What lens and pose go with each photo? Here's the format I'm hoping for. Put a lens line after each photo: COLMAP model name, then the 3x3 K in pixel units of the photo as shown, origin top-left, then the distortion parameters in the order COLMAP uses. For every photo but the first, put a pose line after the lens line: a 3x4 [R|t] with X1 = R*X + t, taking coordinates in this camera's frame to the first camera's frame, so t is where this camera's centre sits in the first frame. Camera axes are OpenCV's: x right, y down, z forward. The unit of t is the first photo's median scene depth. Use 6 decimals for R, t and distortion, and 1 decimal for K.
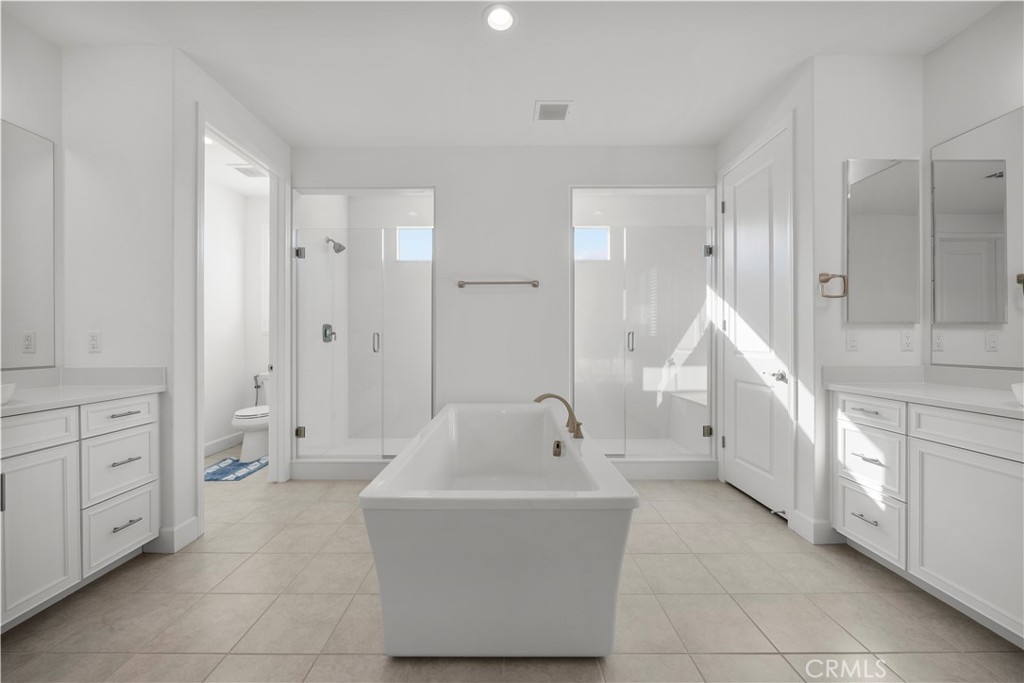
lens RADIAL K [[392.5, 0, 506.6], [0, 392.5, 340.5], [0, 0, 1]] dist [-0.003321, -0.000219]
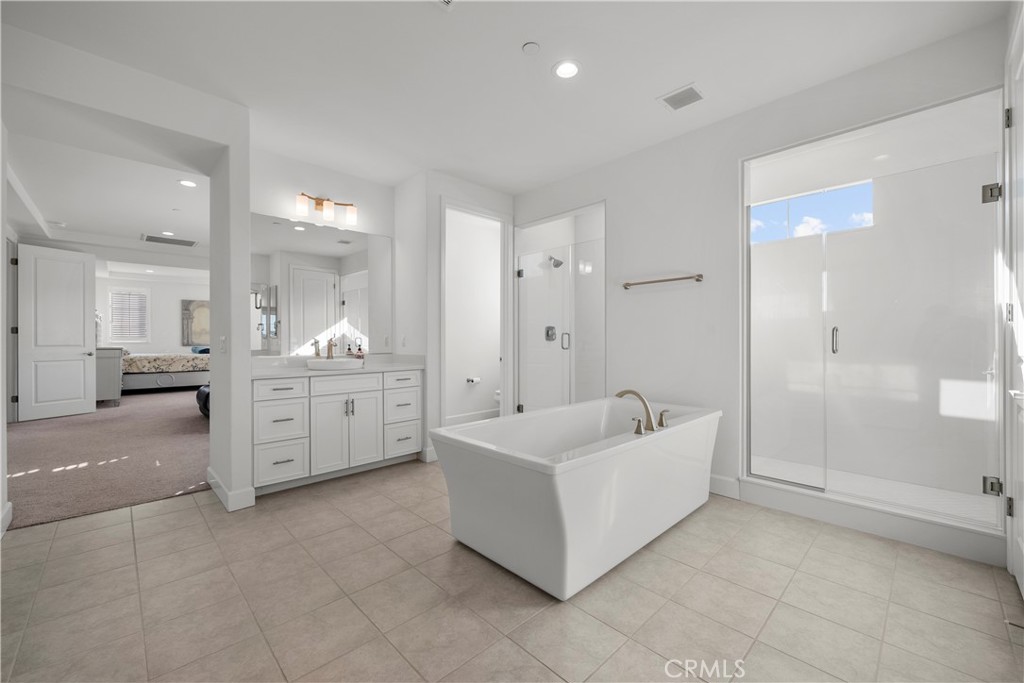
lens RADIAL K [[412.3, 0, 503.5], [0, 412.3, 339.2], [0, 0, 1]] dist [-0.002019, 0.000211]
pose [[0.684707, -0.002359, -0.728815, 0.539606], [0.002858, 0.999996, -0.000552, -0.000398], [0.728813, -0.001705, 0.684711, -0.000183]]
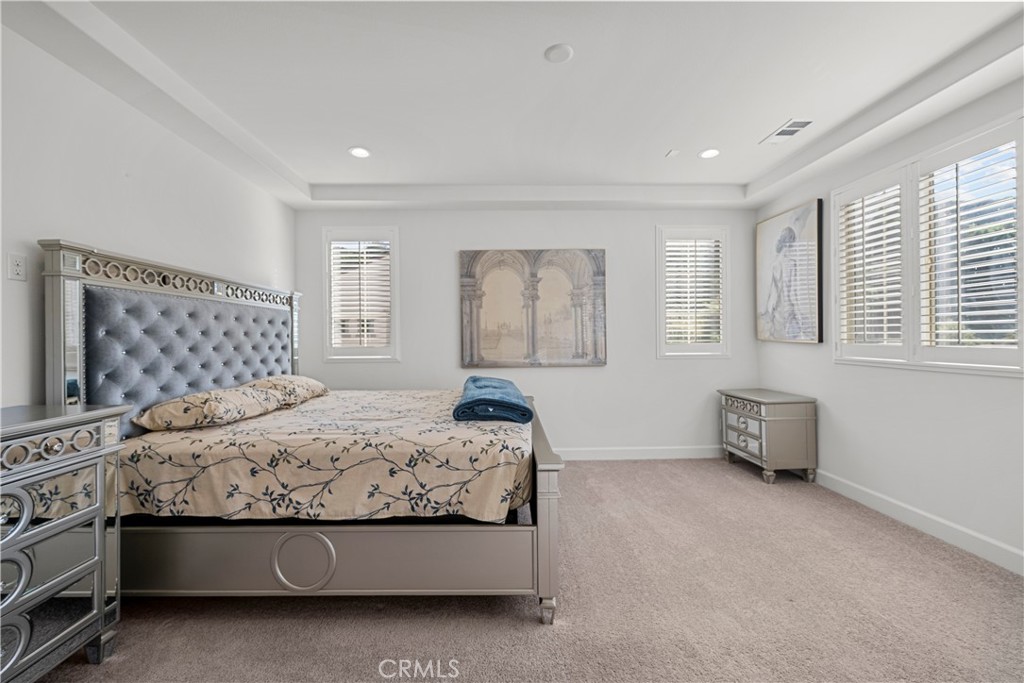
lens RADIAL K [[412.3, 0, 512.8], [0, 412.3, 339.6], [0, 0, 1]] dist [-0.002019, 0.000211]
pose [[0.035085, 0.000484, -0.999384, -3.645072], [0.010118, 0.999948, 0.000840, -0.066063], [0.999333, -0.010141, 0.035079, 0.730003]]
